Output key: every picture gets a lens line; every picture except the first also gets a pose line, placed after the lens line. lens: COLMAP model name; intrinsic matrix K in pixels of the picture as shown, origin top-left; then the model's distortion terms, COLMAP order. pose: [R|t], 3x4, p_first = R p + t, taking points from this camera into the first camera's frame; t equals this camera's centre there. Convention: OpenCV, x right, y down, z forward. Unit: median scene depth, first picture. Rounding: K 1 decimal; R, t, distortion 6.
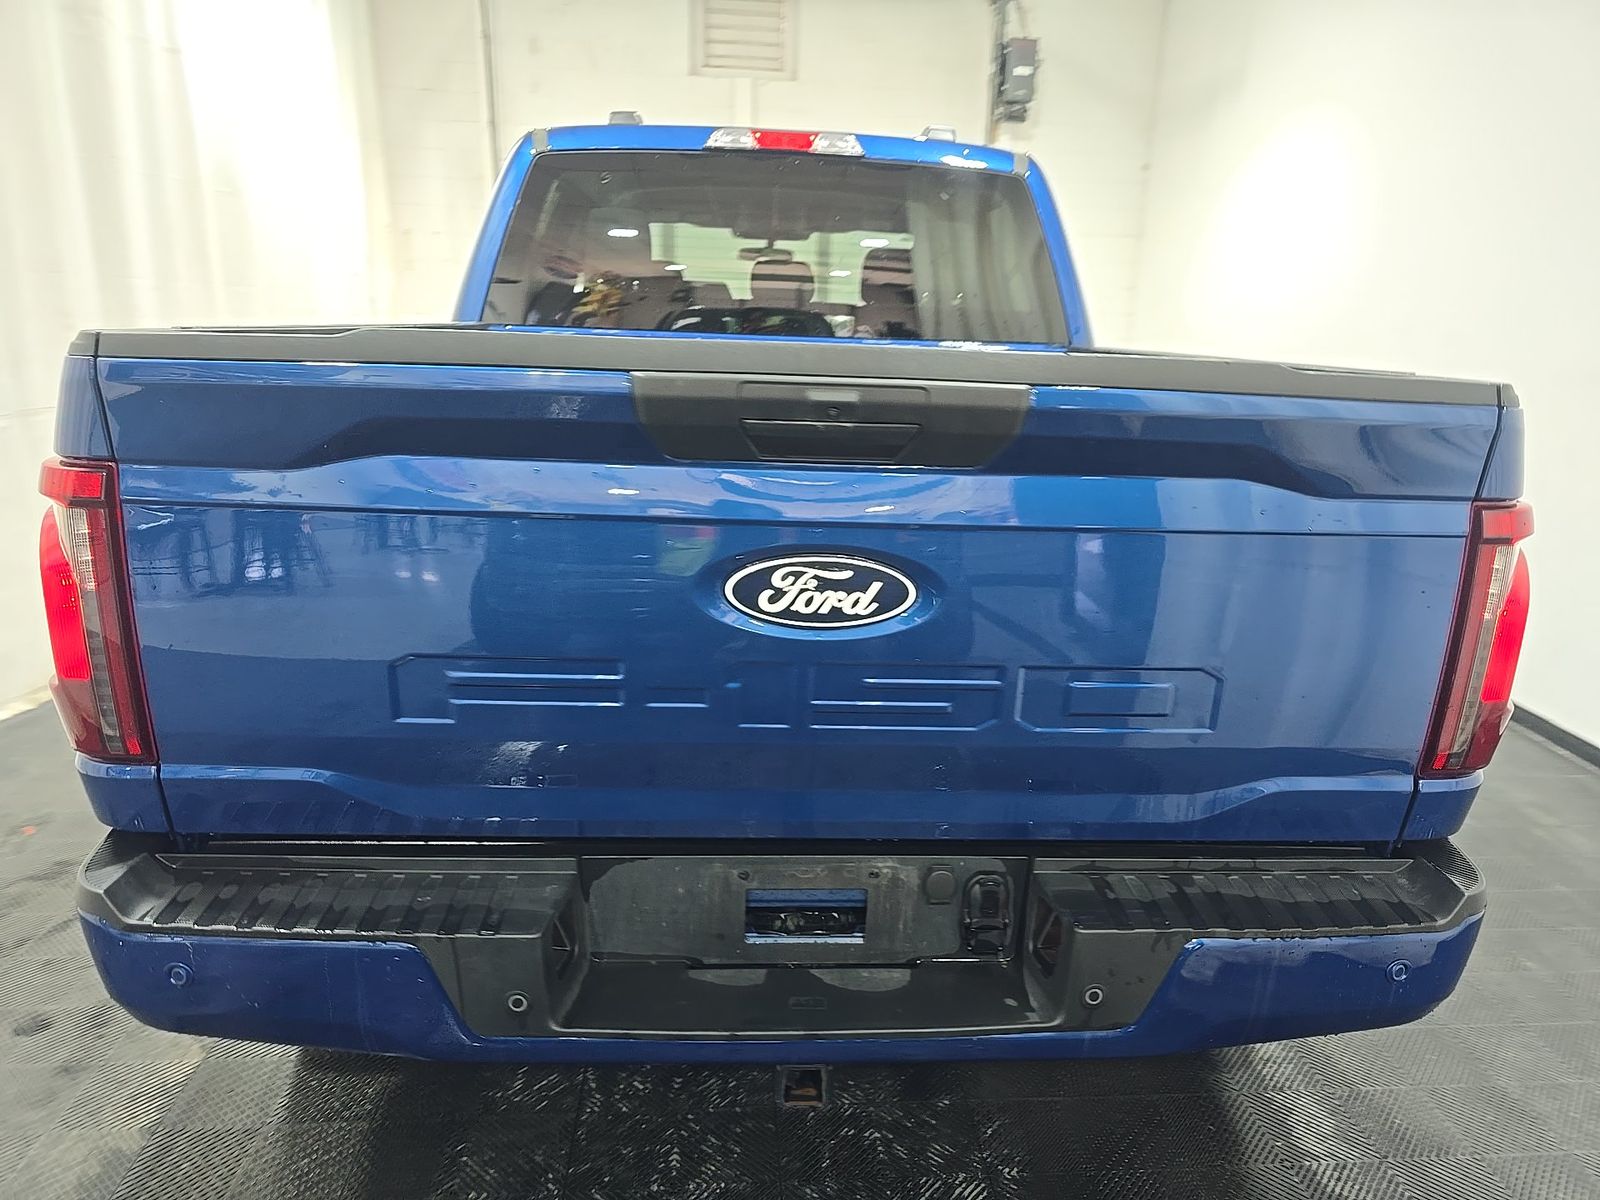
lens RADIAL K [[1105.4, 0, 800.0], [0, 1105.4, 600.0], [0, 0, 1]] dist [-0.033468, -0.002856]
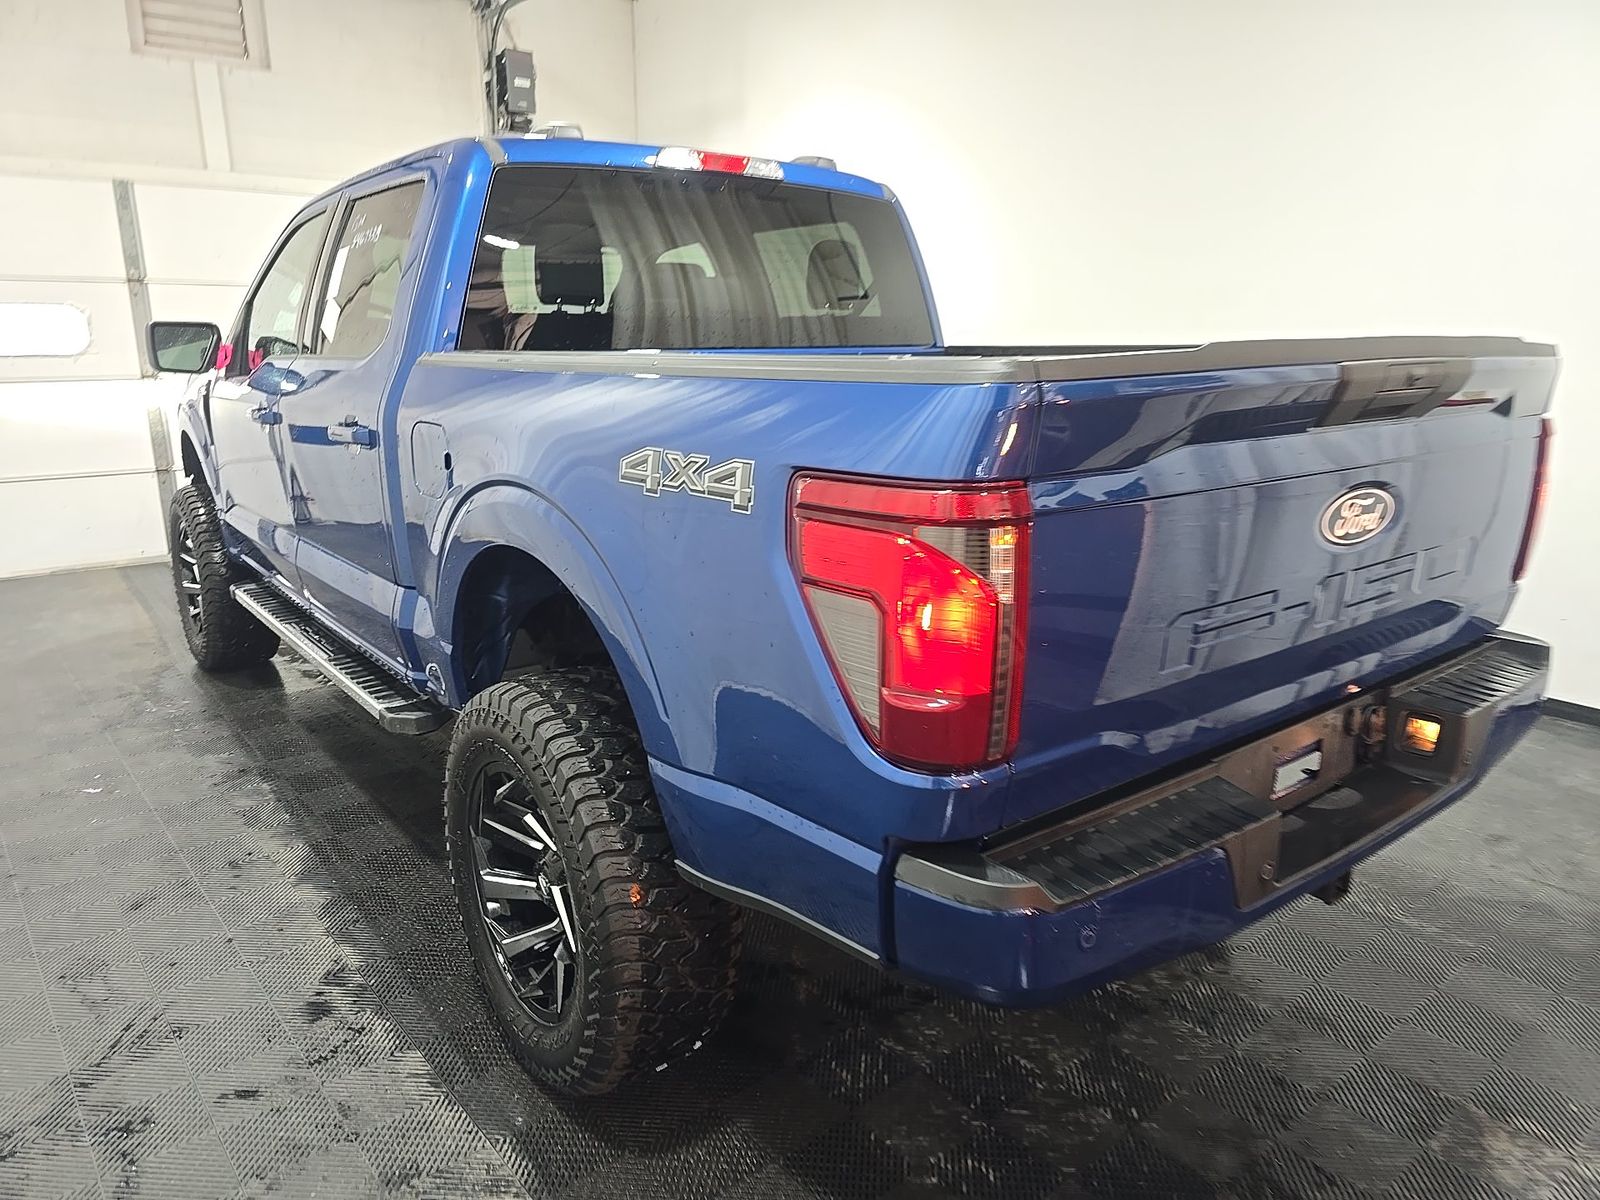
lens RADIAL K [[1095.1, 0, 800.0], [0, 1095.1, 600.0], [0, 0, 1]] dist [0.002515, -0.000027]
pose [[0.810069, -0.178583, 0.558477, -0.283428], [0.180873, 0.982147, 0.051703, -0.021693], [-0.557739, 0.059131, 0.827907, 0.051975]]
